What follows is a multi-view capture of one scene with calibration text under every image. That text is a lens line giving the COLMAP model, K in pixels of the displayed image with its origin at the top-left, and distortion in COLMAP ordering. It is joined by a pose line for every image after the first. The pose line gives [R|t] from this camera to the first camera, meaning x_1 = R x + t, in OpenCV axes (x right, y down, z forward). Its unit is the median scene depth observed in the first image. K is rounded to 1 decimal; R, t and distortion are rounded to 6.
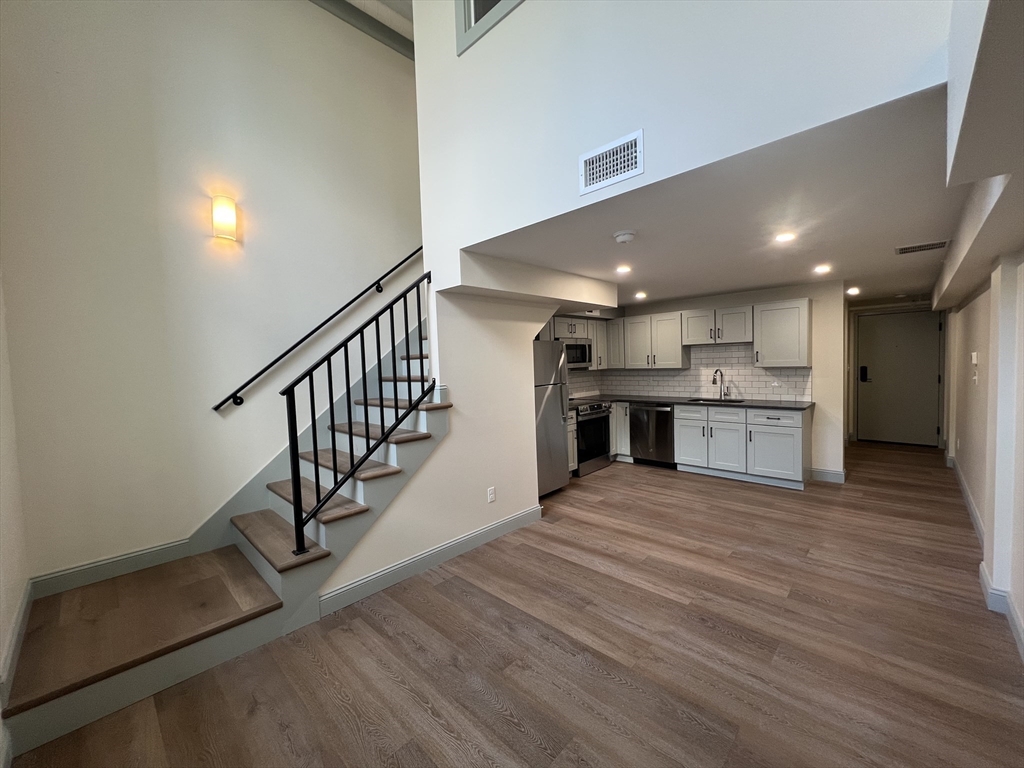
lens RADIAL K [[410.5, 0, 511.6], [0, 410.5, 382.8], [0, 0, 1]] dist [-0.004093, 0.000151]
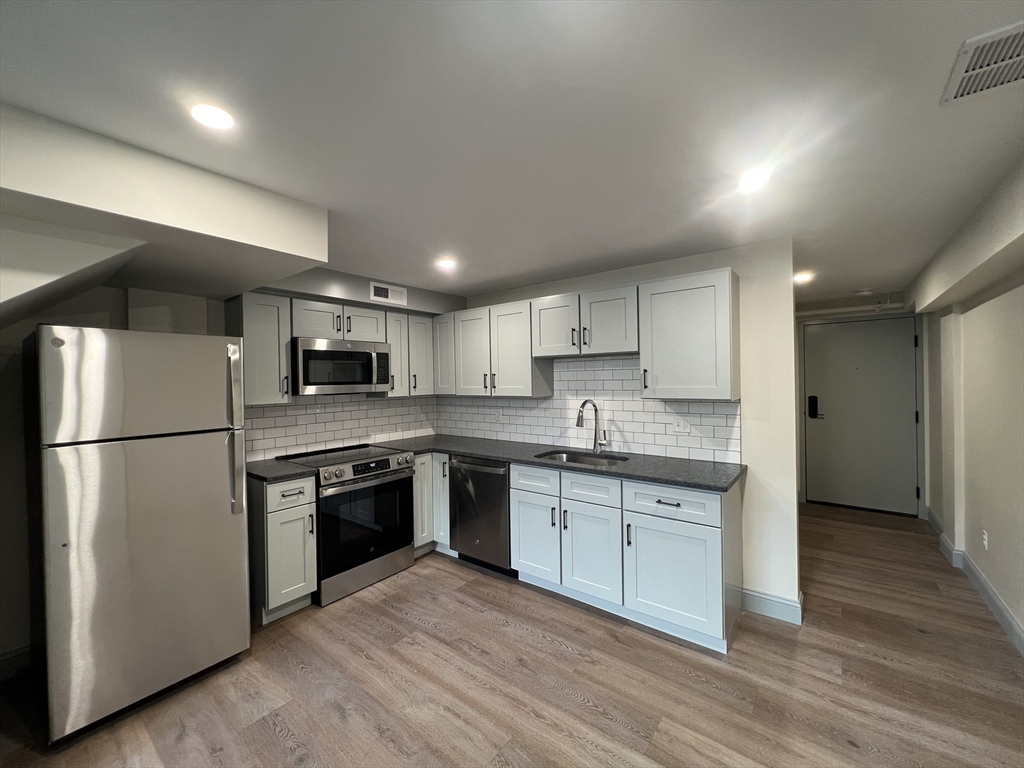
lens RADIAL K [[410.5, 0, 511.2], [0, 410.5, 381.3], [0, 0, 1]] dist [-0.004093, 0.000151]
pose [[0.994082, 0.018654, 0.107016, 0.346135], [-0.013085, 0.998534, -0.052515, -0.028525], [-0.107839, 0.050804, 0.992869, 0.457378]]
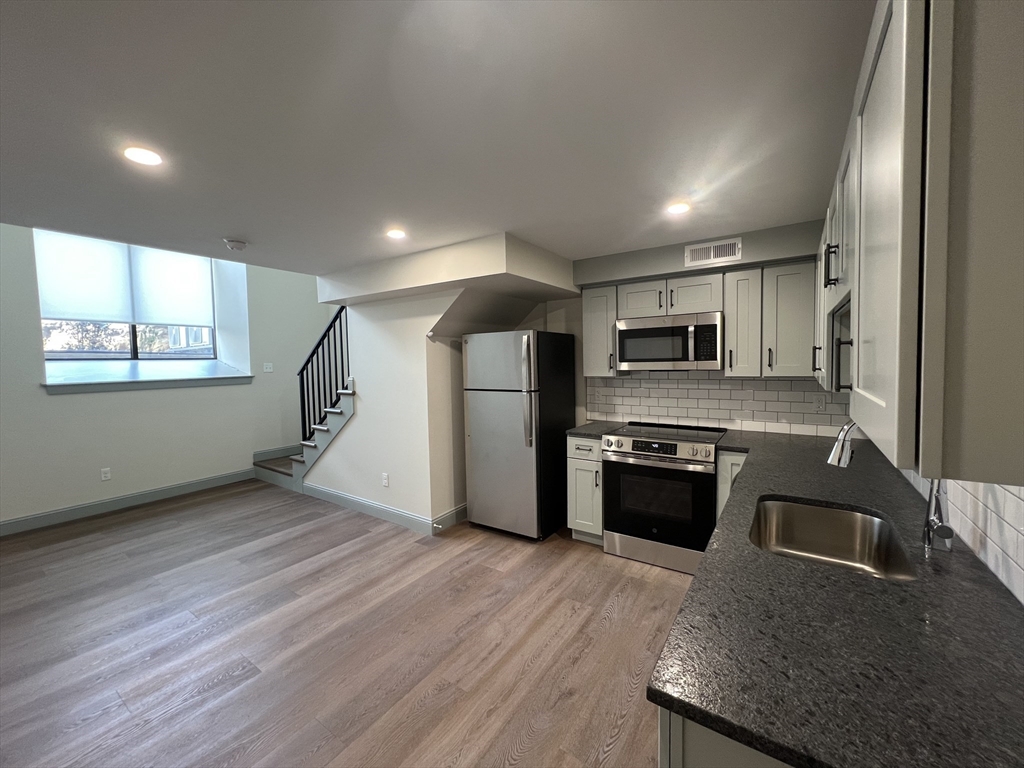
lens RADIAL K [[410.5, 0, 510.2], [0, 410.5, 381.8], [0, 0, 1]] dist [-0.004093, 0.000151]
pose [[0.165010, 0.085423, -0.982586, 0.722847], [-0.036624, 0.996086, 0.080446, -0.062662], [0.985612, 0.022712, 0.167492, 0.767661]]
